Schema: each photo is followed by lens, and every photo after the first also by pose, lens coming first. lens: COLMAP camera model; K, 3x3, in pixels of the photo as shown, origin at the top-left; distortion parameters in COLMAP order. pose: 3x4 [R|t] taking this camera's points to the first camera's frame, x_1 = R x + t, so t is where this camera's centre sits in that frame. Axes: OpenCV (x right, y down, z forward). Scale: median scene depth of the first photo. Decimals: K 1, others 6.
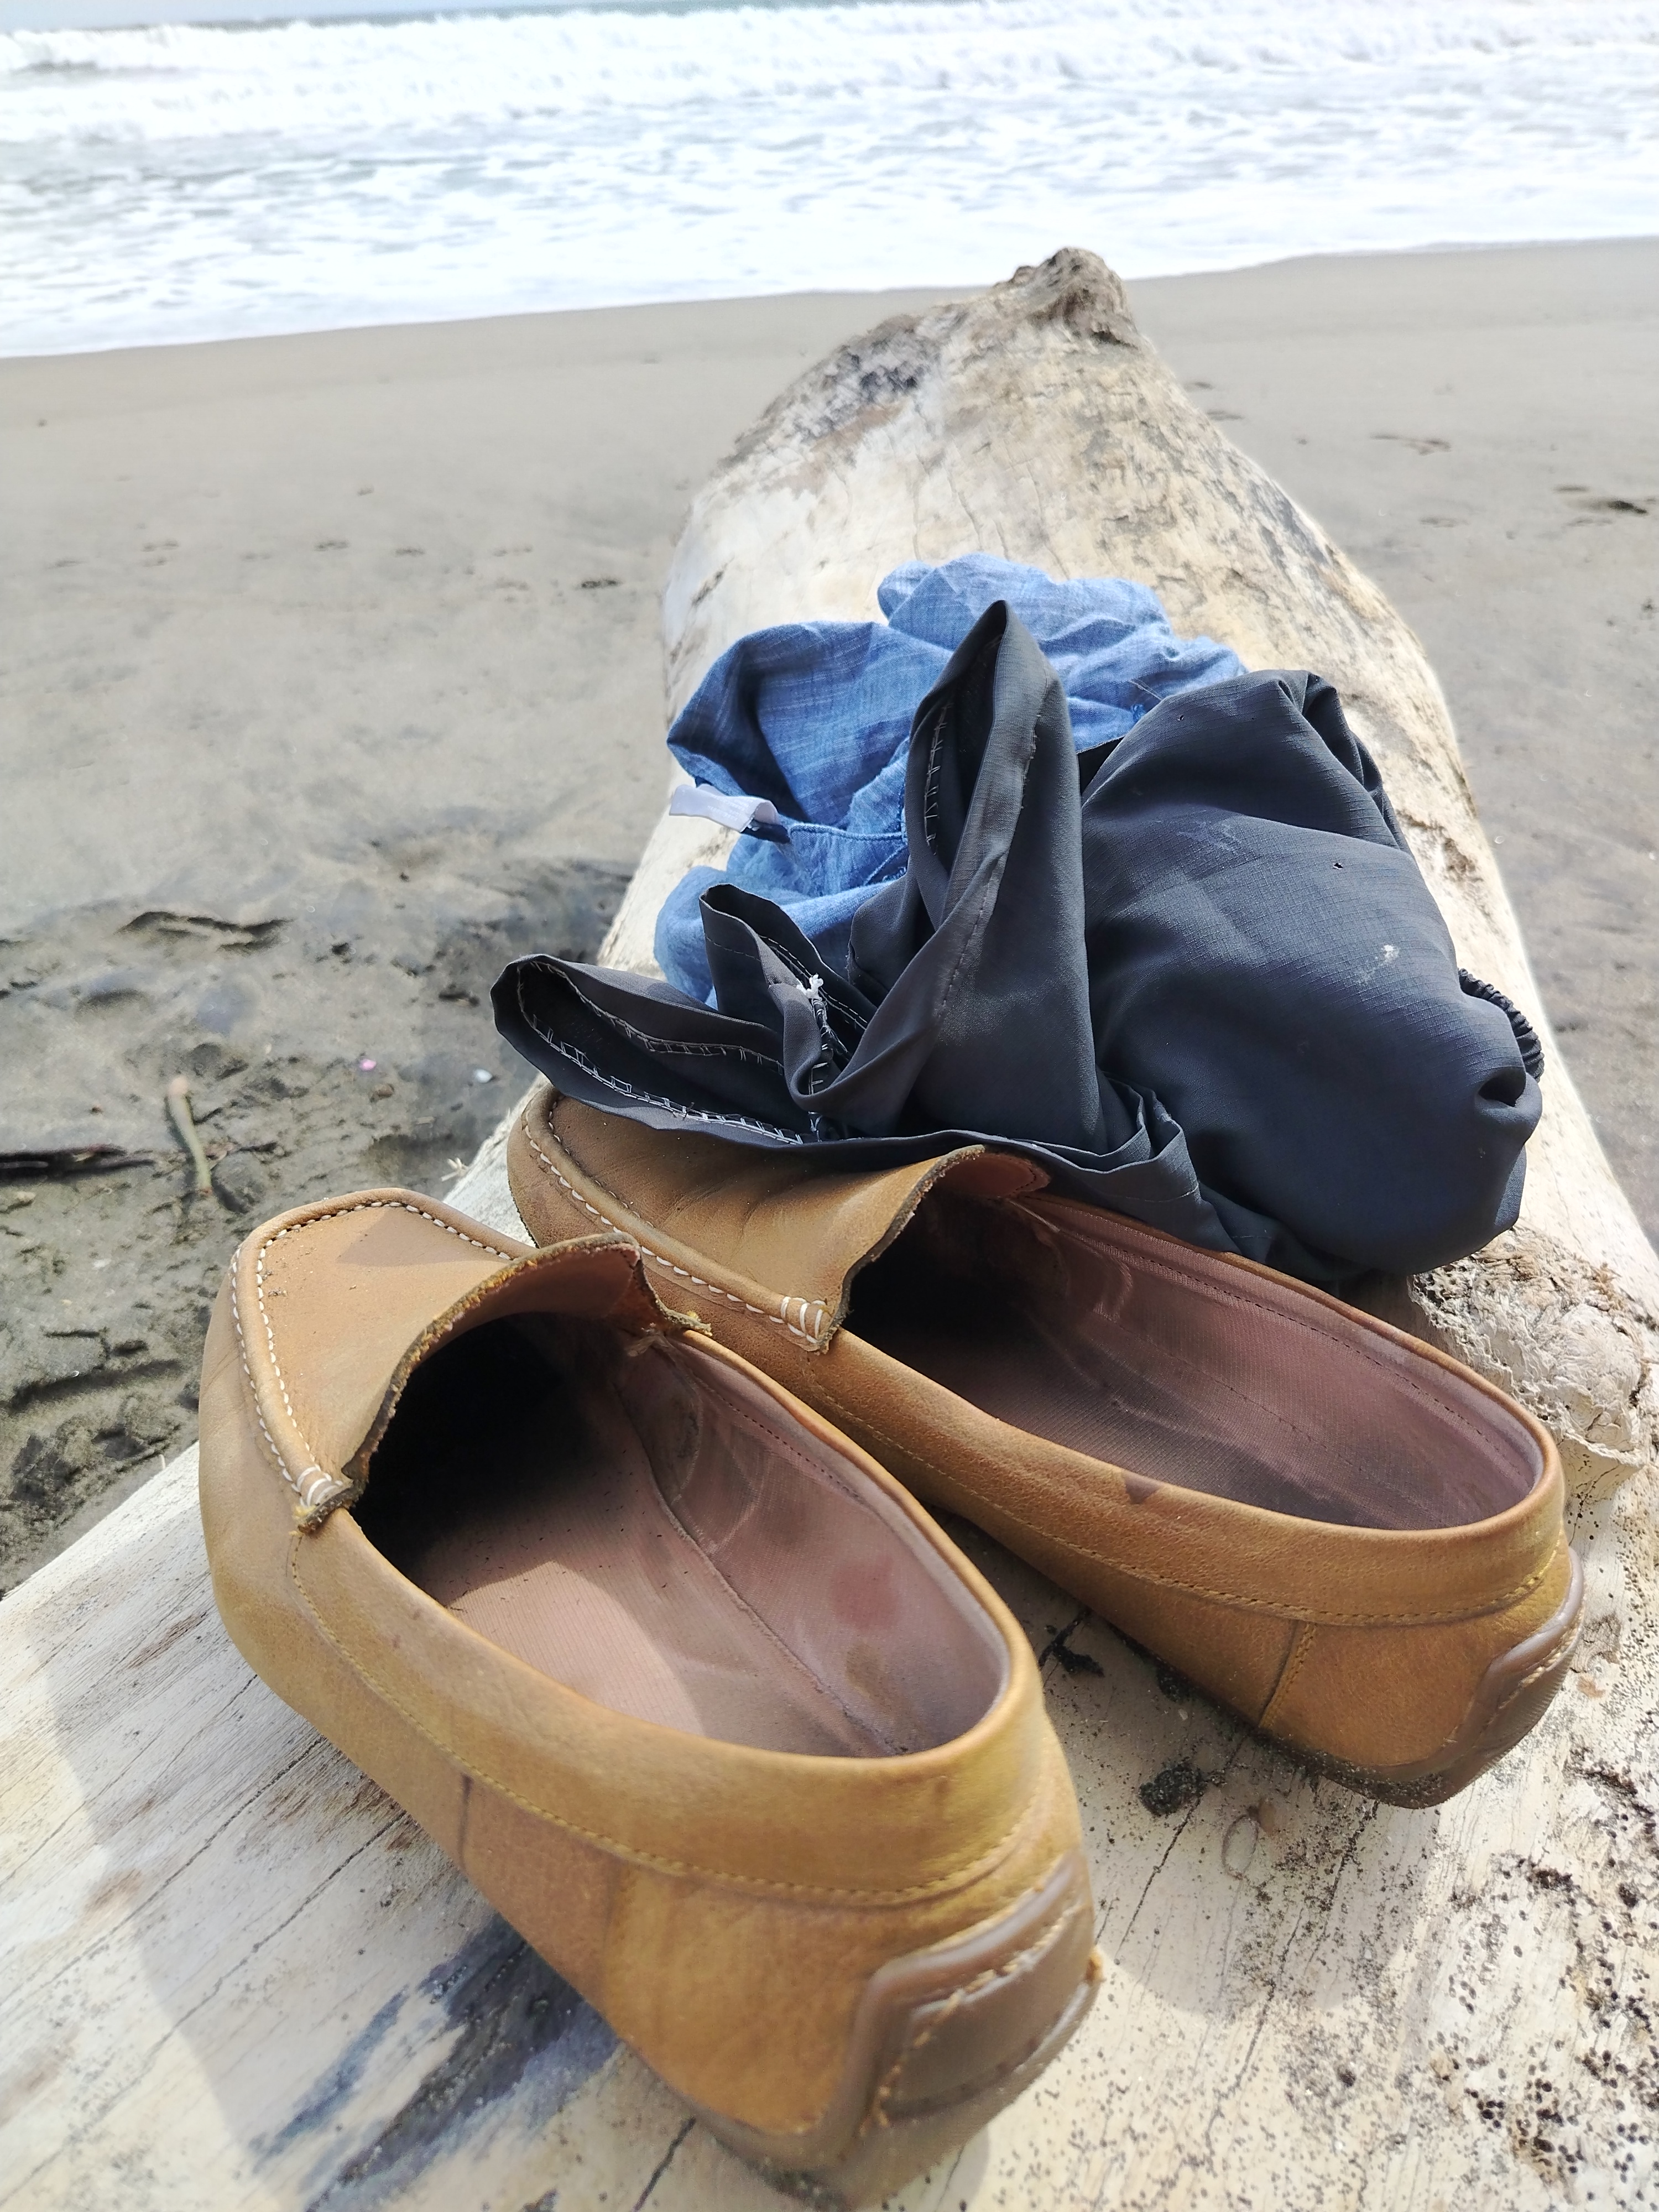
lens RADIAL K [[1559.2, 0, 865.2], [0, 1559.2, 1098.0], [0, 0, 1]] dist [0.032306, -0.068204]
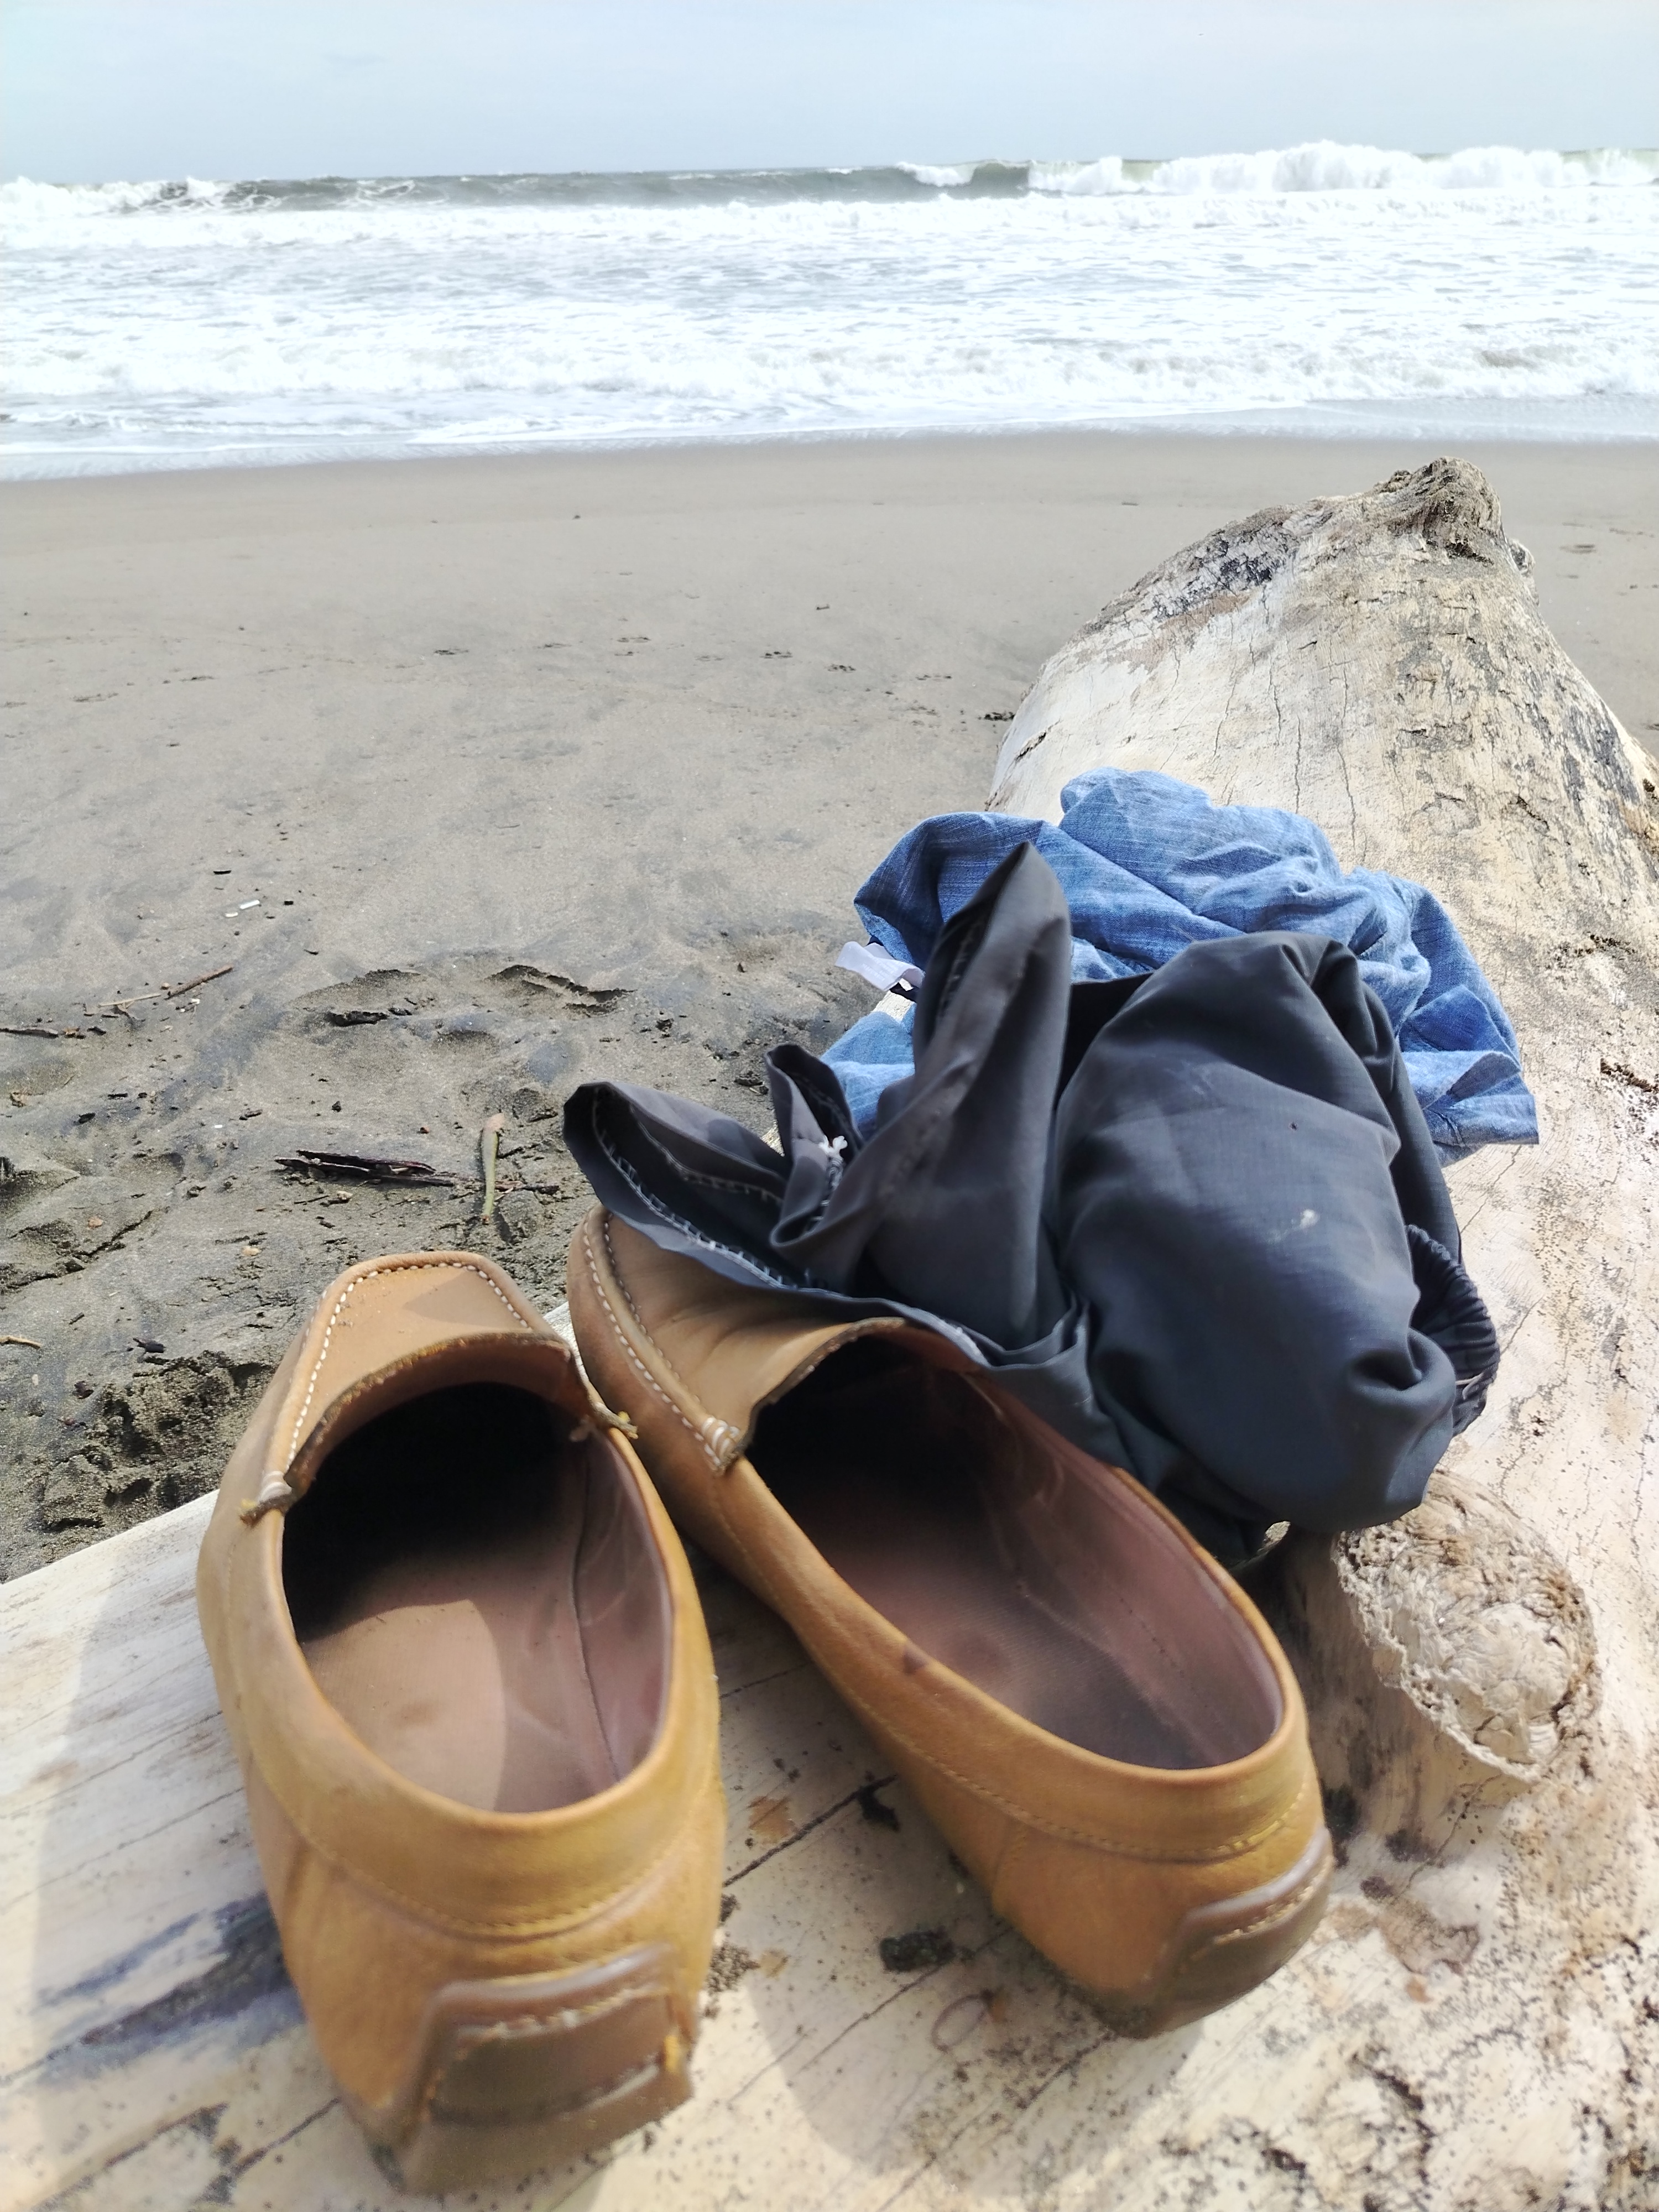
lens RADIAL K [[1546.2, 0, 861.8], [0, 1546.2, 1117.4], [0, 0, 1]] dist [0.025659, -0.033355]
pose [[0.955066, 0.171813, -0.241514, 0.092027], [-0.186104, 0.981815, -0.037484, -0.020625], [0.230682, 0.080746, 0.969673, -0.024747]]
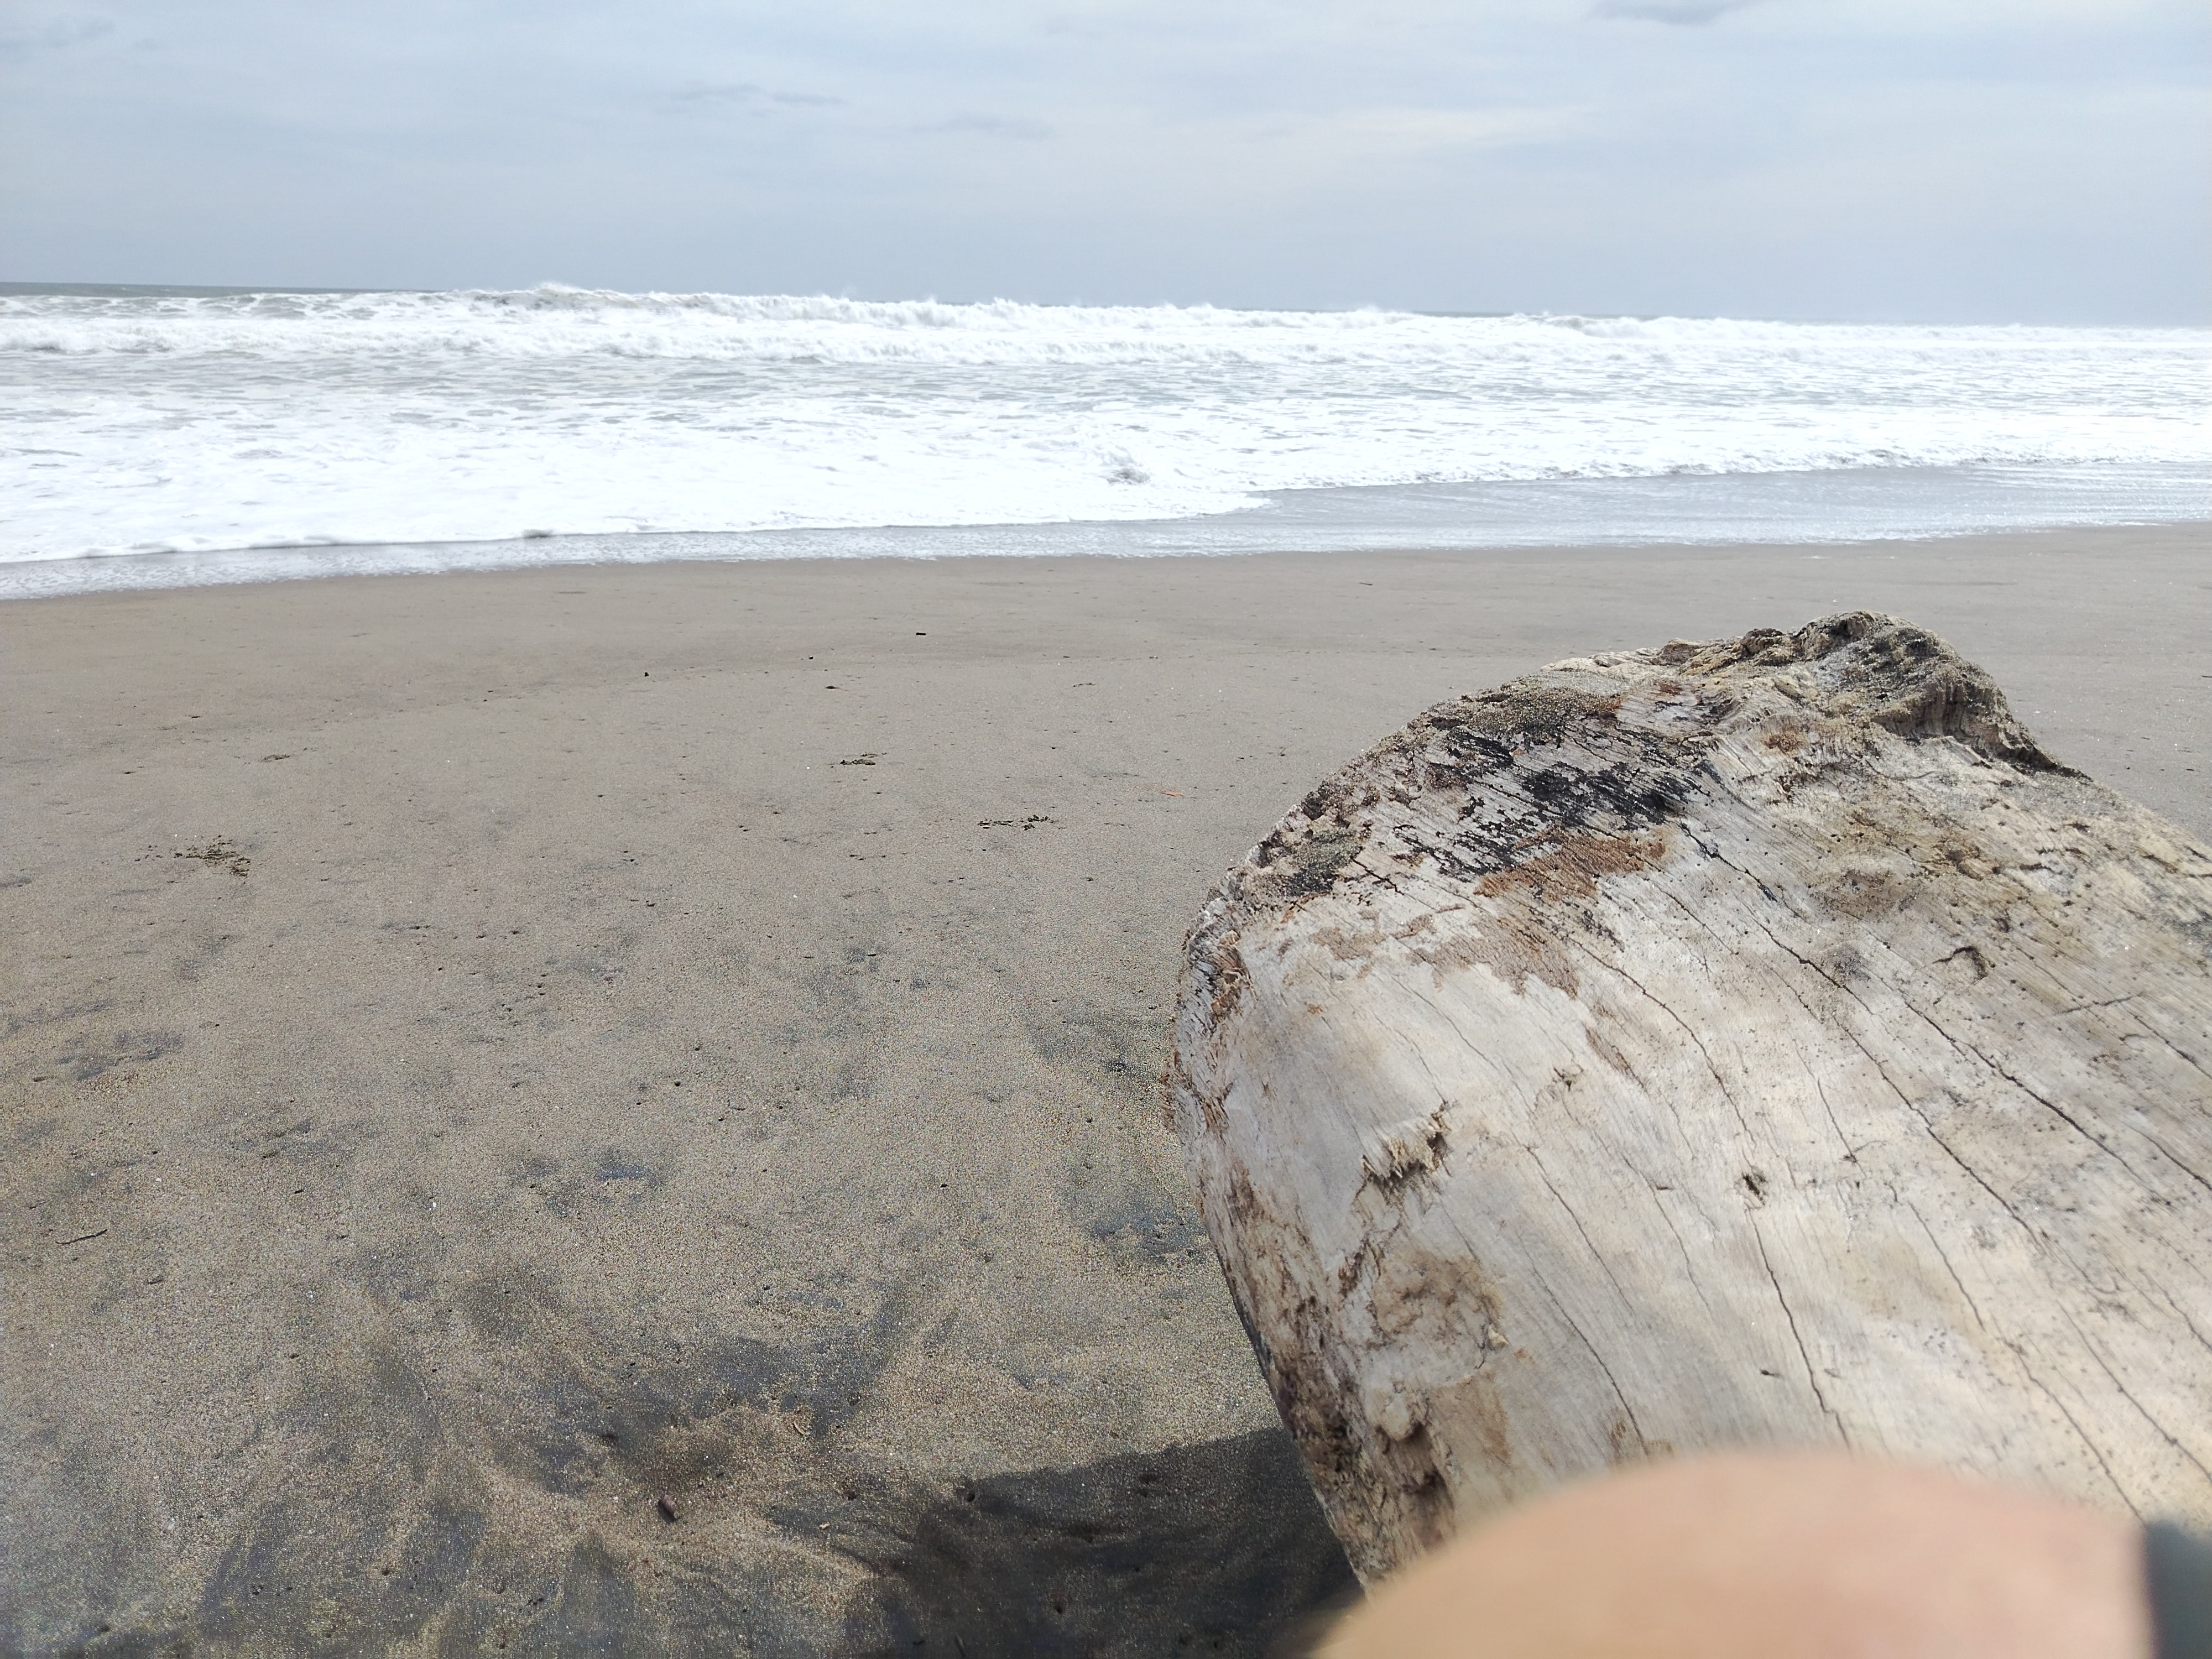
lens RADIAL K [[1546.2, 0, 1156.2], [0, 1546.2, 832.5], [0, 0, 1]] dist [0.025659, -0.033355]
pose [[0.986556, 0.003061, 0.163396, -0.300468], [0.044256, 0.957461, -0.285149, -0.304475], [-0.157318, 0.288546, 0.944453, 0.490035]]
